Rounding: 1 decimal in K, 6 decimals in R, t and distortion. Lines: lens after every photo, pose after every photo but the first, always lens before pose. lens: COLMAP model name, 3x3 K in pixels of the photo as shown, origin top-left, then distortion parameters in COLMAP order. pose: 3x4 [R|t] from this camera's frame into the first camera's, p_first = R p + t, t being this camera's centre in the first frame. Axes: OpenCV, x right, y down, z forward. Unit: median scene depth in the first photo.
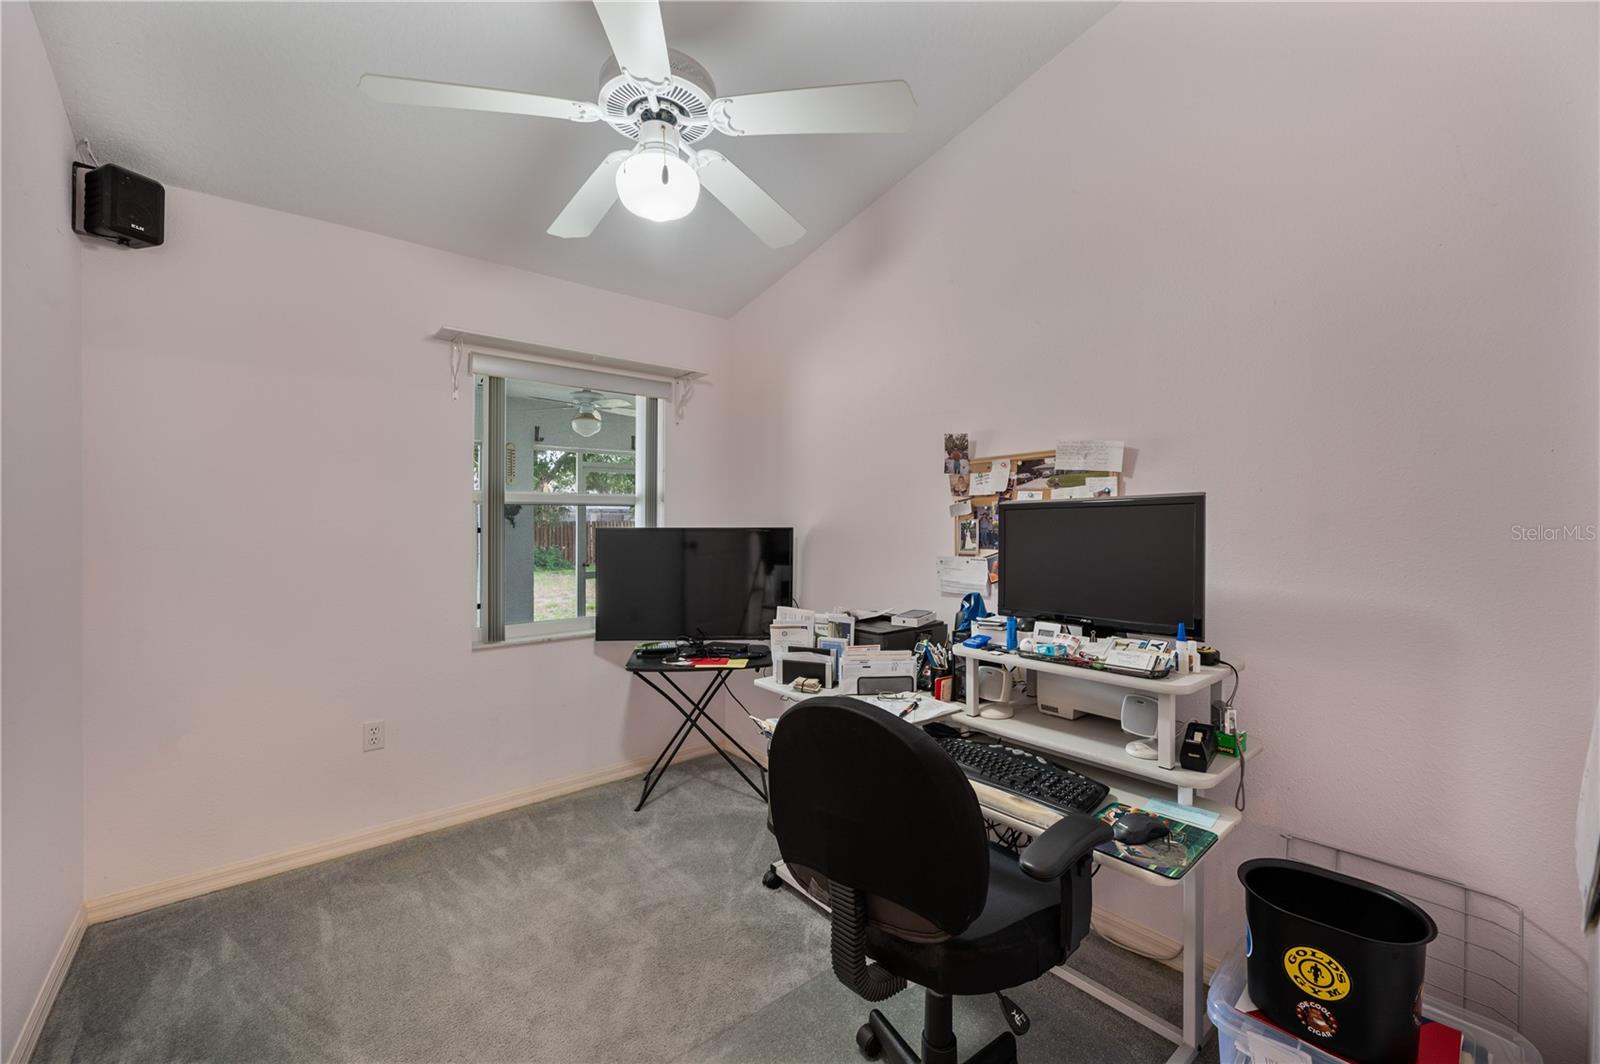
lens RADIAL K [[641.1, 0, 808.9], [0, 641.1, 525.0], [0, 0, 1]] dist [-0.001939, -0.000064]
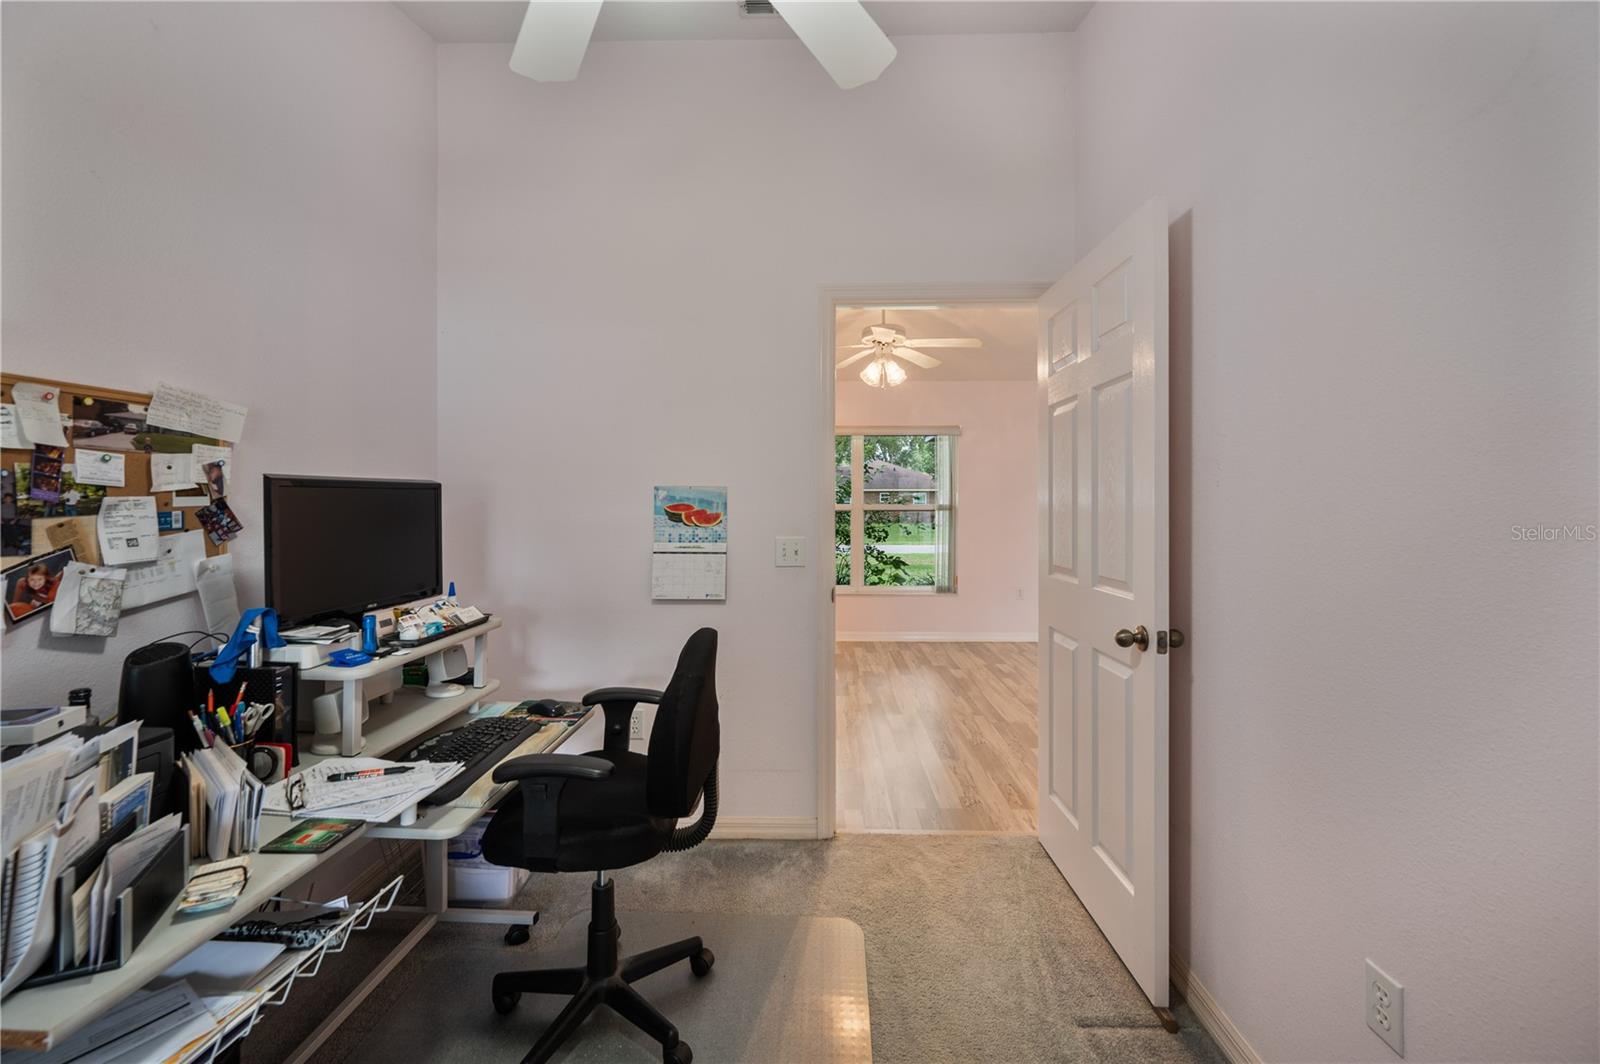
lens RADIAL K [[644.6, 0, 790.4], [0, 644.6, 525.0], [0, 0, 1]] dist [0.000934, 0.000114]
pose [[-0.730838, -0.020344, 0.682247, -0.560612], [0.002883, 0.999455, 0.032891, -0.002117], [-0.682544, 0.026005, -0.730381, 1.034727]]
